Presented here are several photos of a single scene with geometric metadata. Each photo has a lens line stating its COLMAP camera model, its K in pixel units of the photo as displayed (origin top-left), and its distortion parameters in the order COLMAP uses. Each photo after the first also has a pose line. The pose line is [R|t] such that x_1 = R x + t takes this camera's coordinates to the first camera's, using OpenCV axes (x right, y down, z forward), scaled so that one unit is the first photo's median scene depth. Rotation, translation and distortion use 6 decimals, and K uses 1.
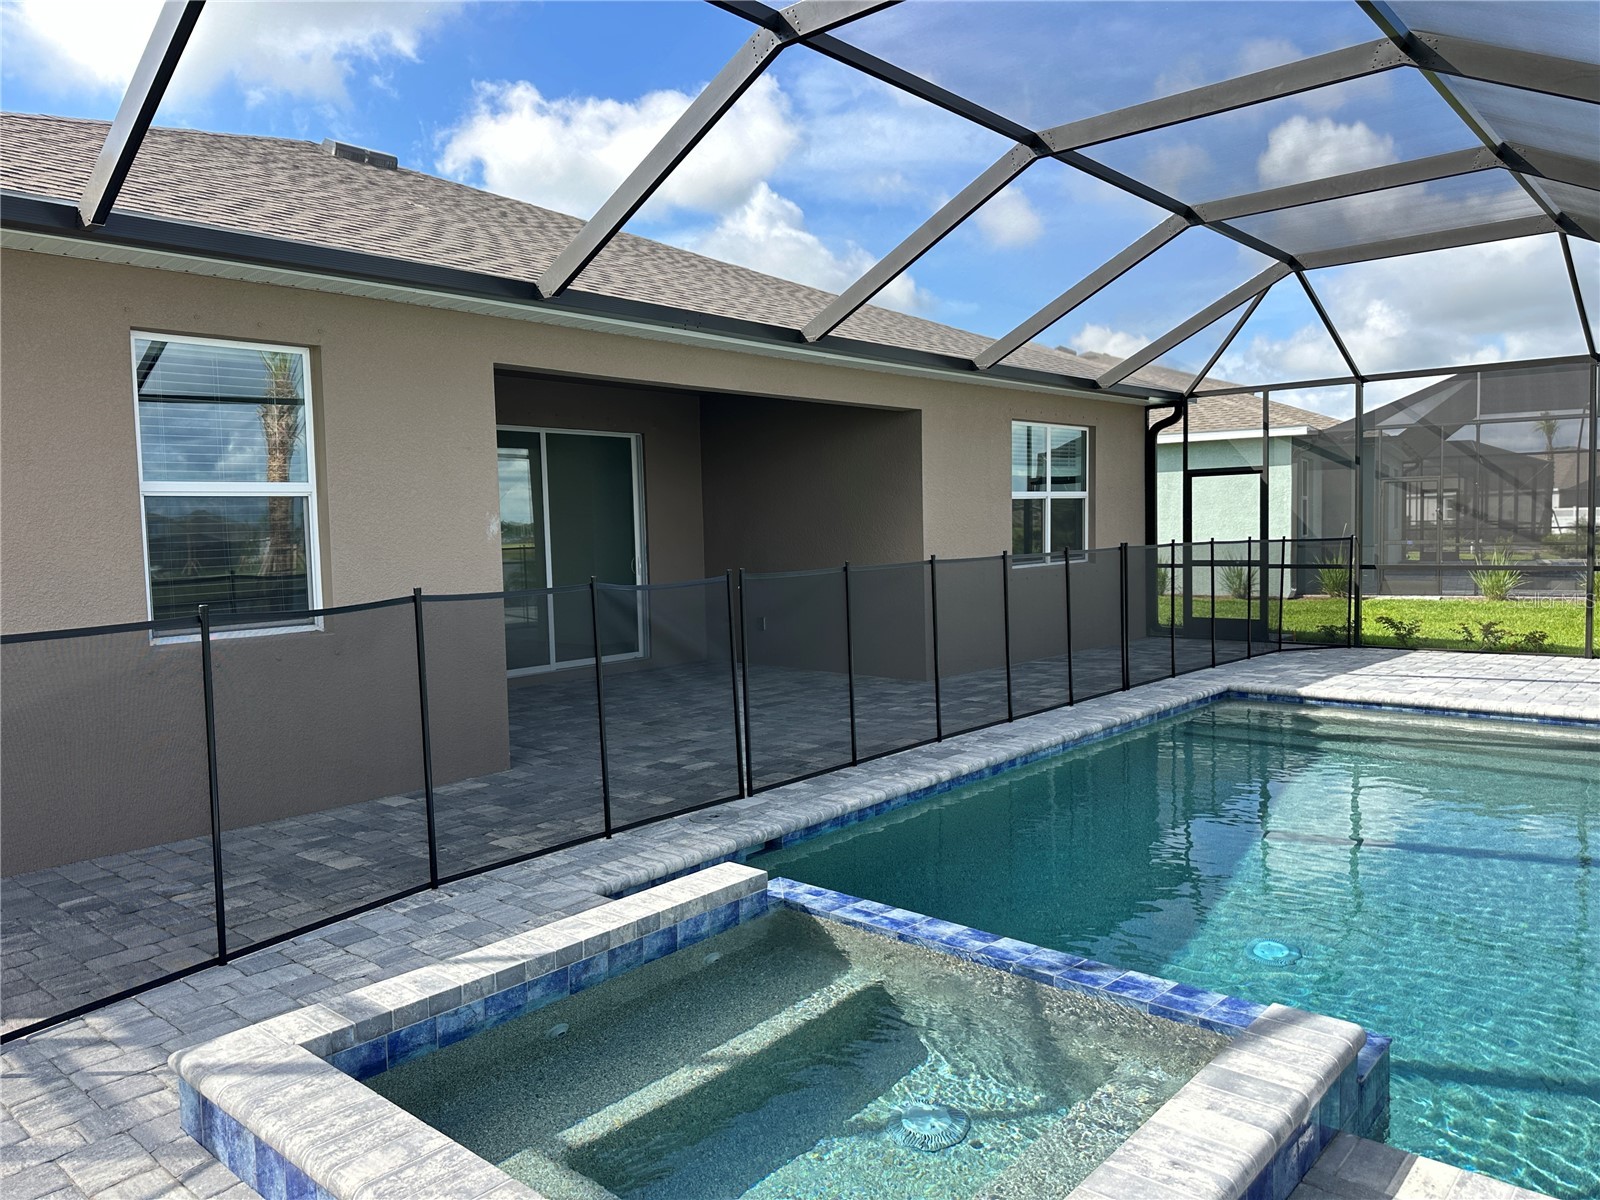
lens RADIAL K [[1115.2, 0, 792.7], [0, 1115.2, 598.8], [0, 0, 1]] dist [0.043004, -0.064706]
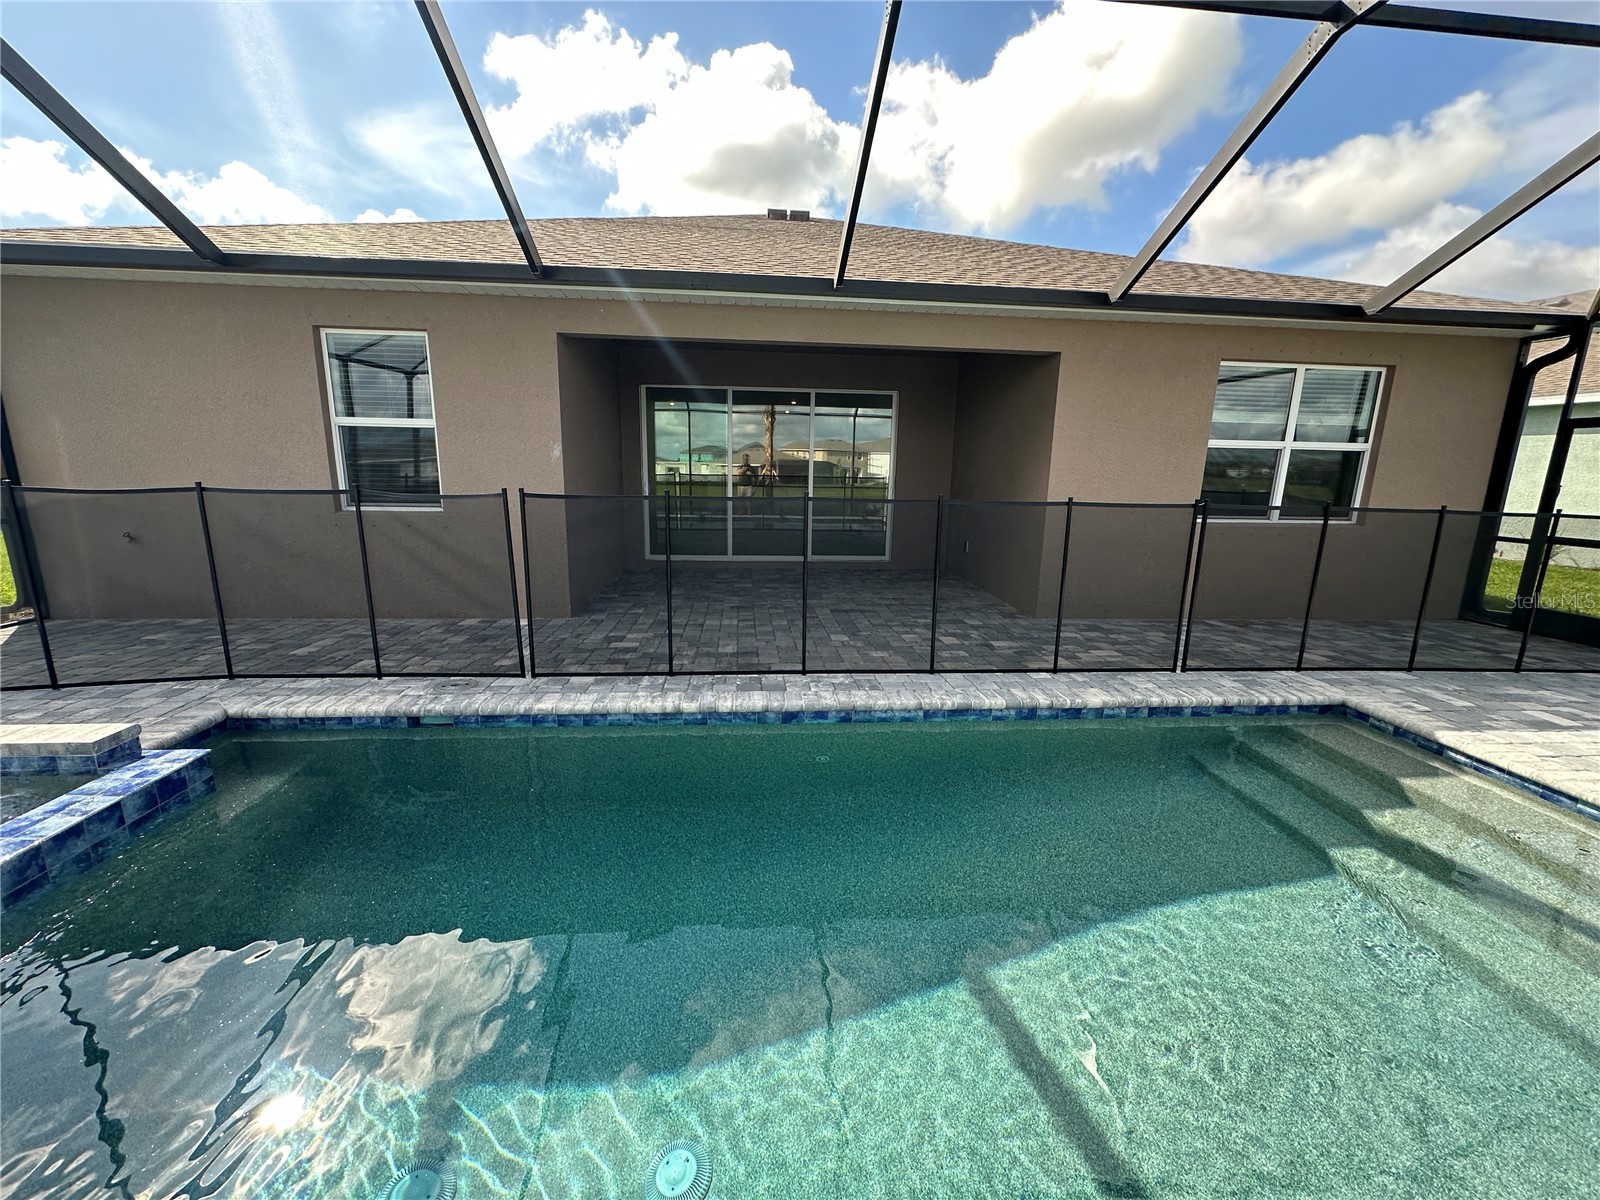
lens RADIAL K [[632.0, 0, 800.6], [0, 632.0, 604.2], [0, 0, 1]] dist [-0.013870, -0.000010]
pose [[0.724403, 0.191524, -0.662238, 0.377555], [-0.084006, 0.977998, 0.190953, -0.036813], [0.684239, -0.082695, 0.724554, 0.423260]]
